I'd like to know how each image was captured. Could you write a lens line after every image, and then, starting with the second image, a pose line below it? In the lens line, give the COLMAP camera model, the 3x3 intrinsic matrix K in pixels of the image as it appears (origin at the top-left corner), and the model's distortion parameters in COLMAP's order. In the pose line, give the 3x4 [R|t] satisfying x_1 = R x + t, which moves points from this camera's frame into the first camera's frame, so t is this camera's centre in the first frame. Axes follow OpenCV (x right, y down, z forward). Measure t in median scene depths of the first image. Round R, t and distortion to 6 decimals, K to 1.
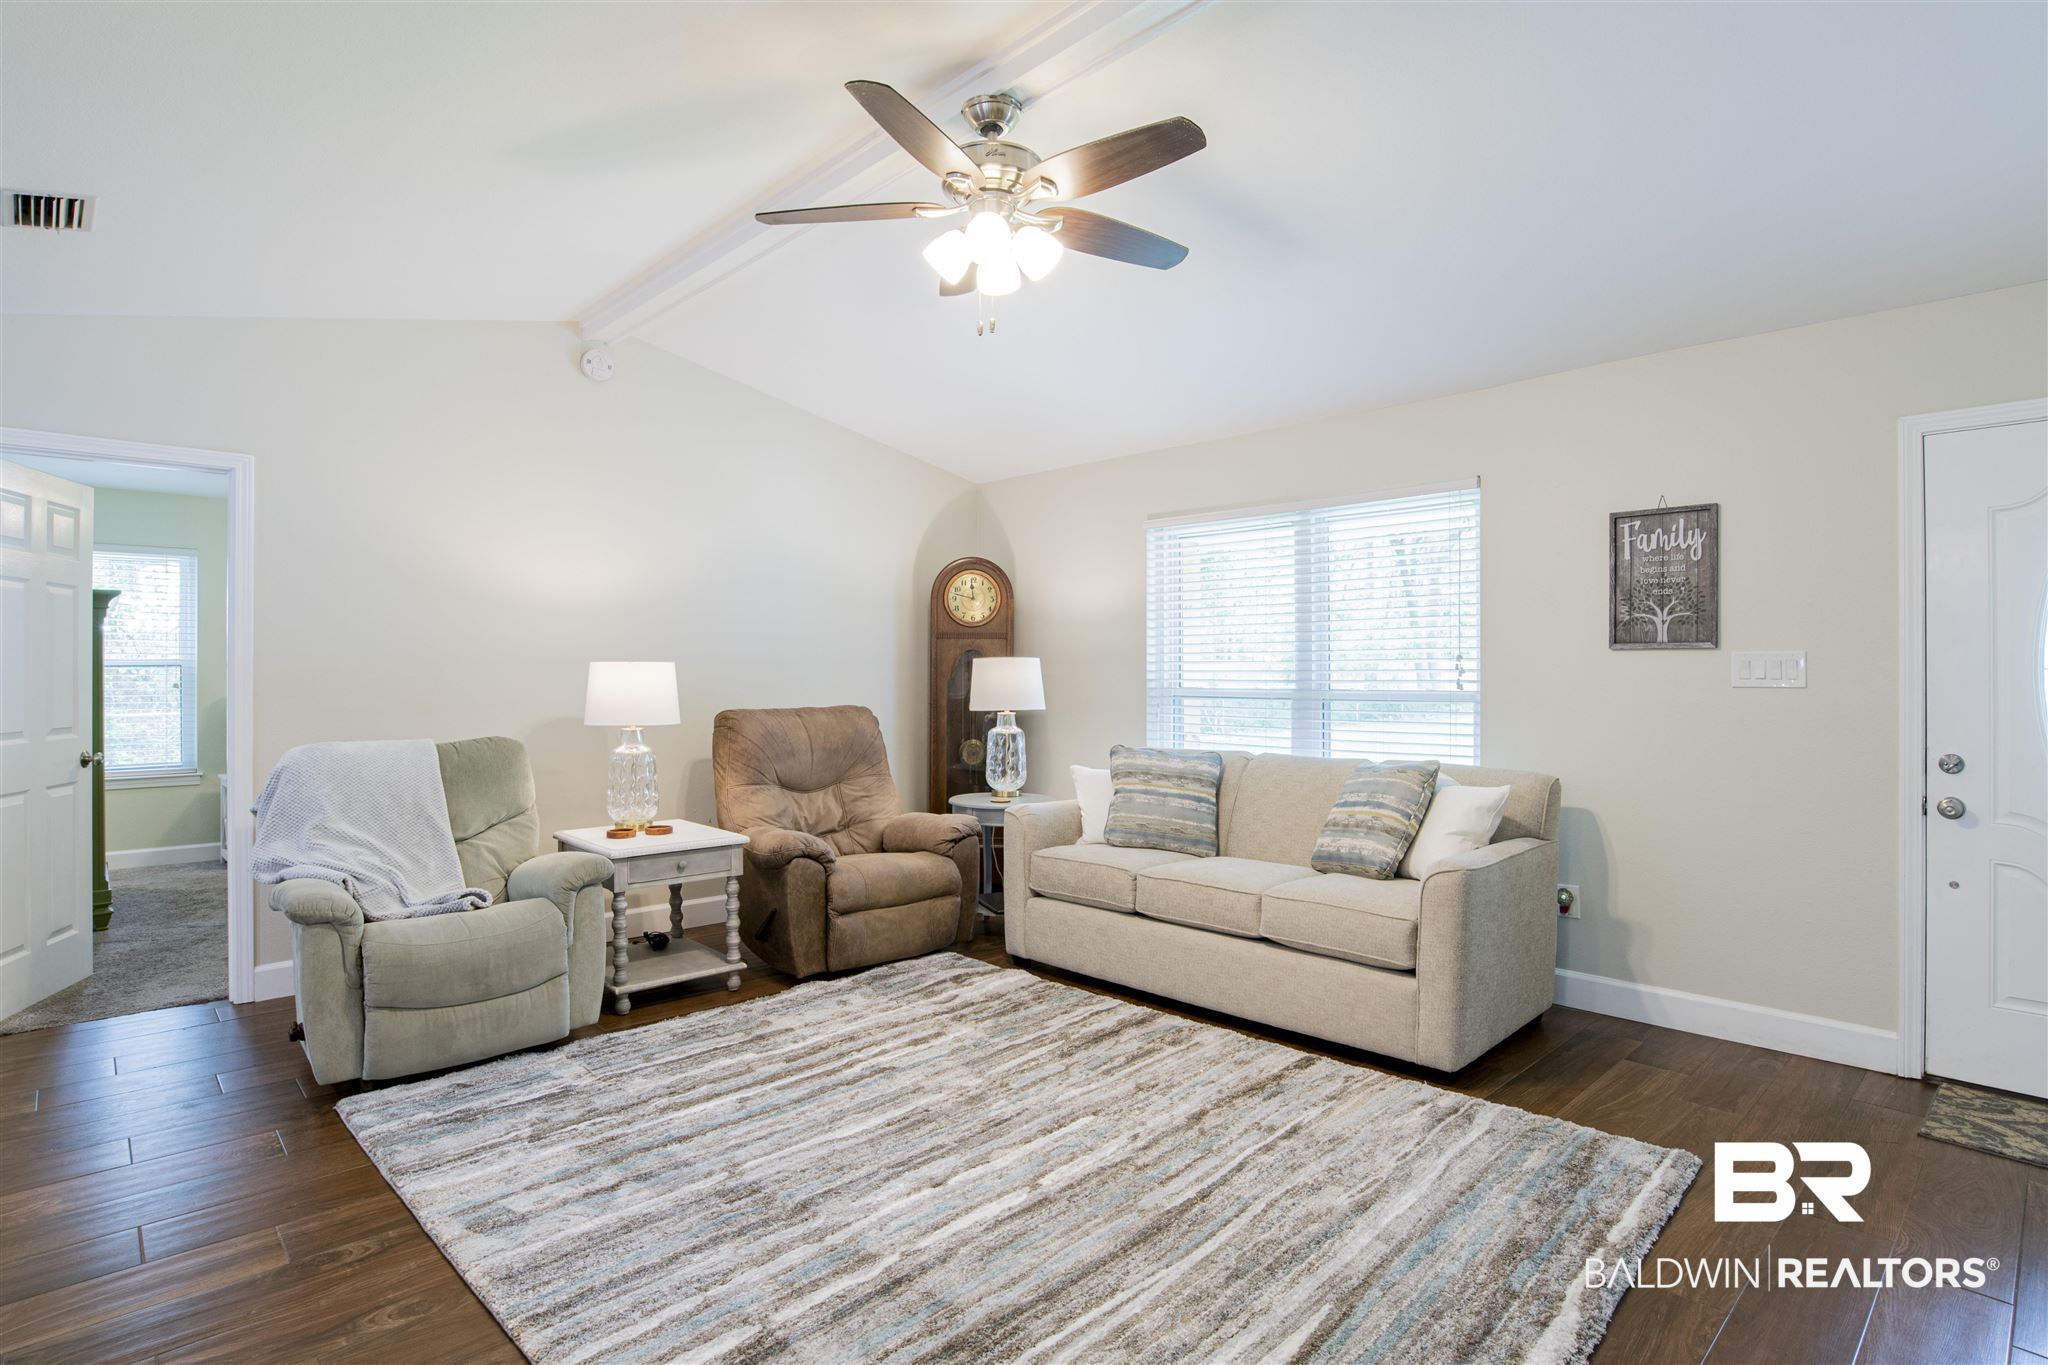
lens RADIAL K [[1032.4, 0, 1034.0], [0, 1032.4, 677.3], [0, 0, 1]] dist [-0.018758, 0.000064]
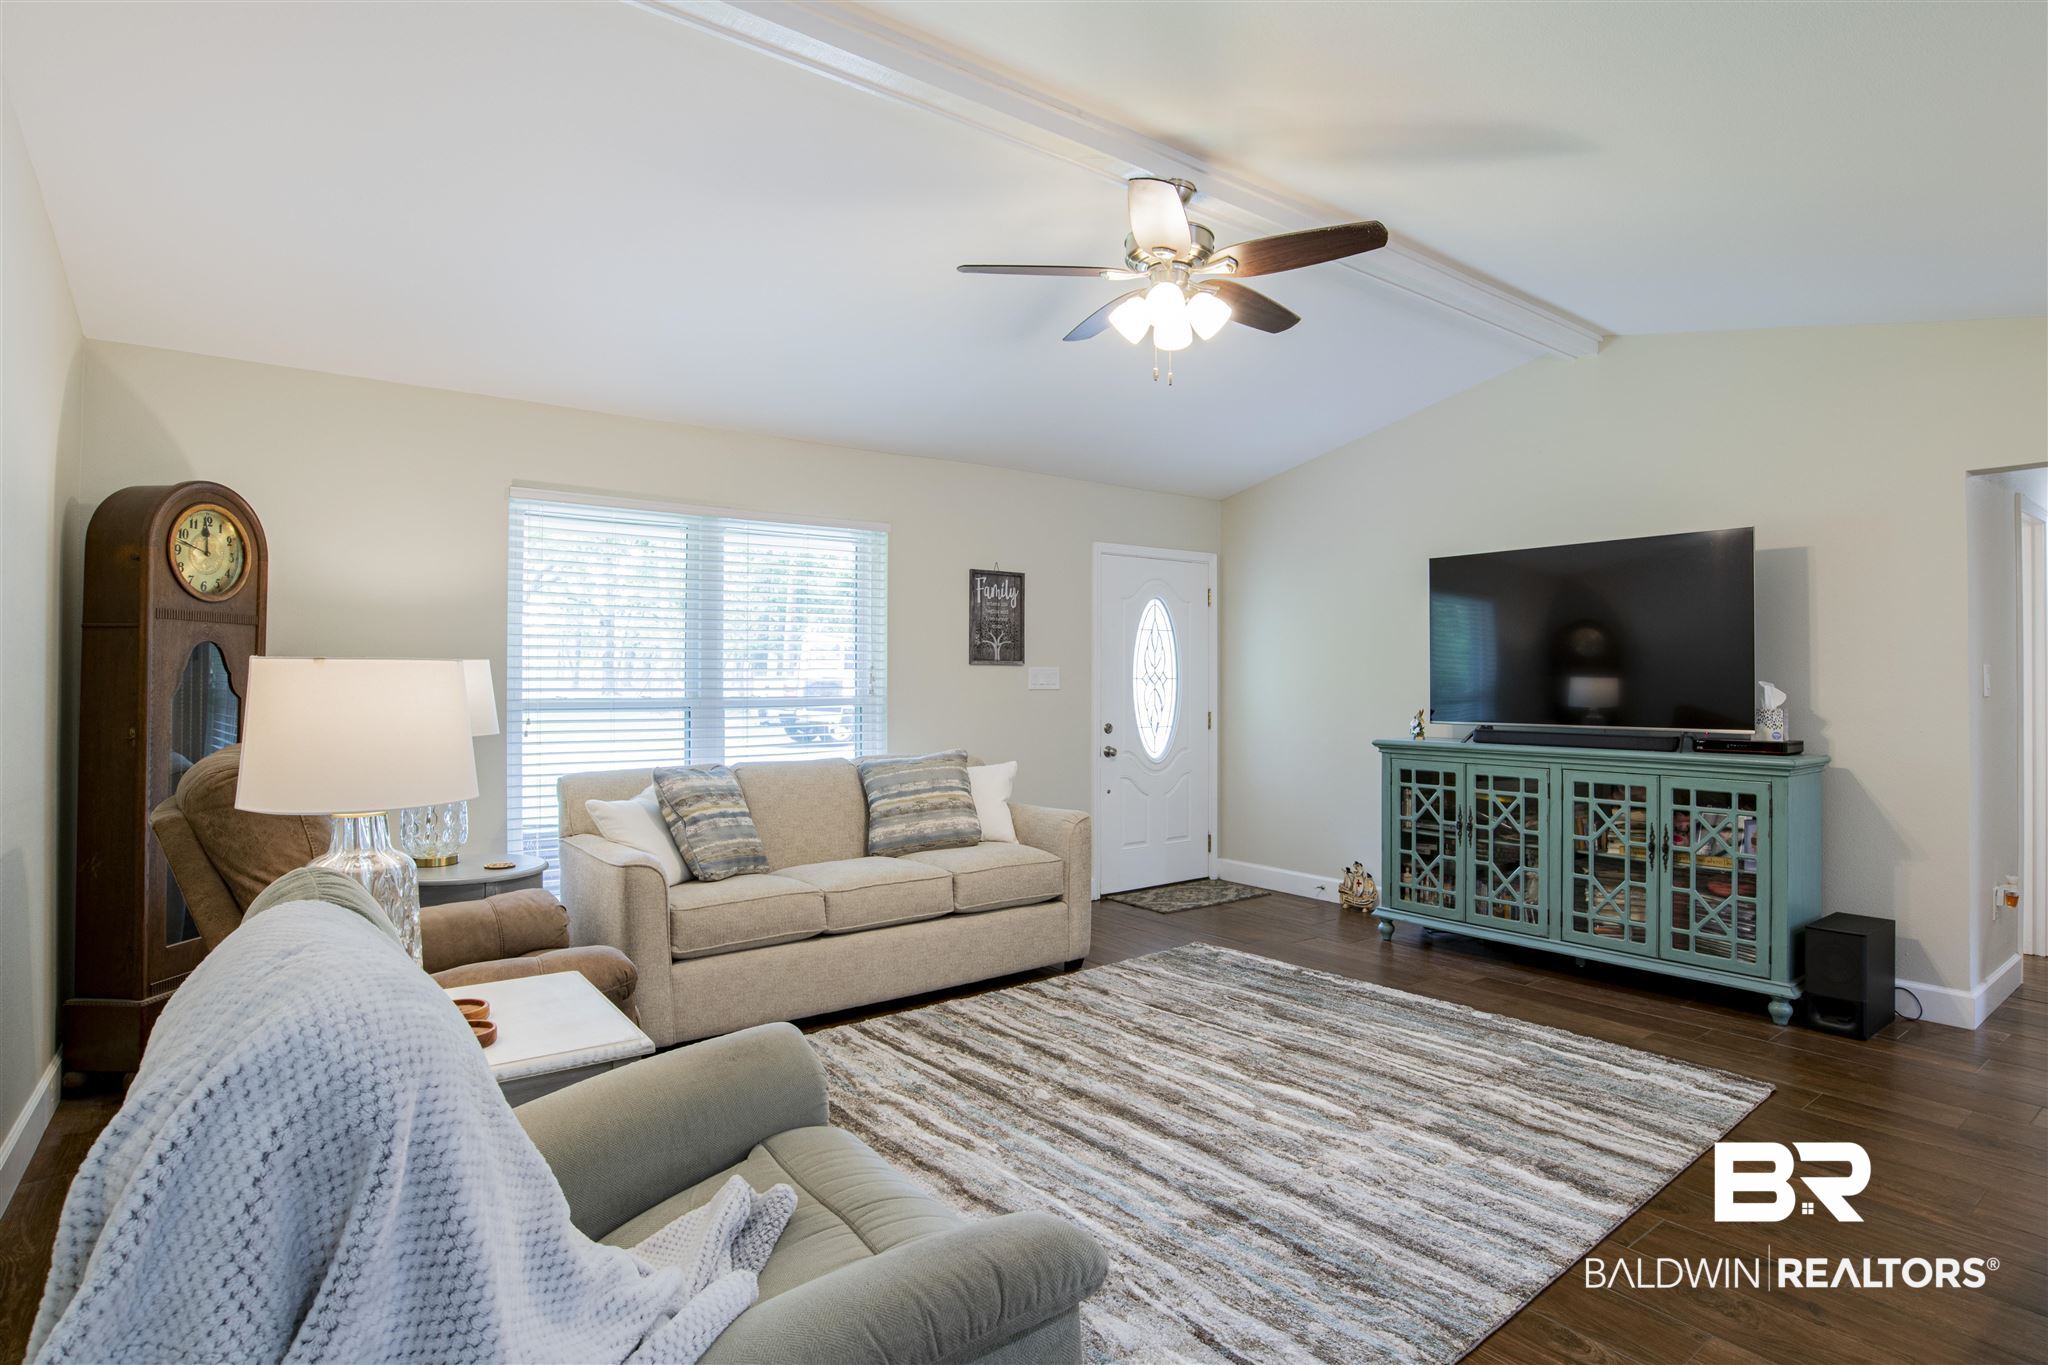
lens RADIAL K [[1032.4, 0, 1032.6], [0, 1032.4, 682.3], [0, 0, 1]] dist [-0.018758, 0.000064]
pose [[0.146151, 0.001164, 0.989262, -0.872525], [0.009224, 0.999954, -0.002539, 0.002491], [-0.989219, 0.009496, 0.146134, 0.724838]]
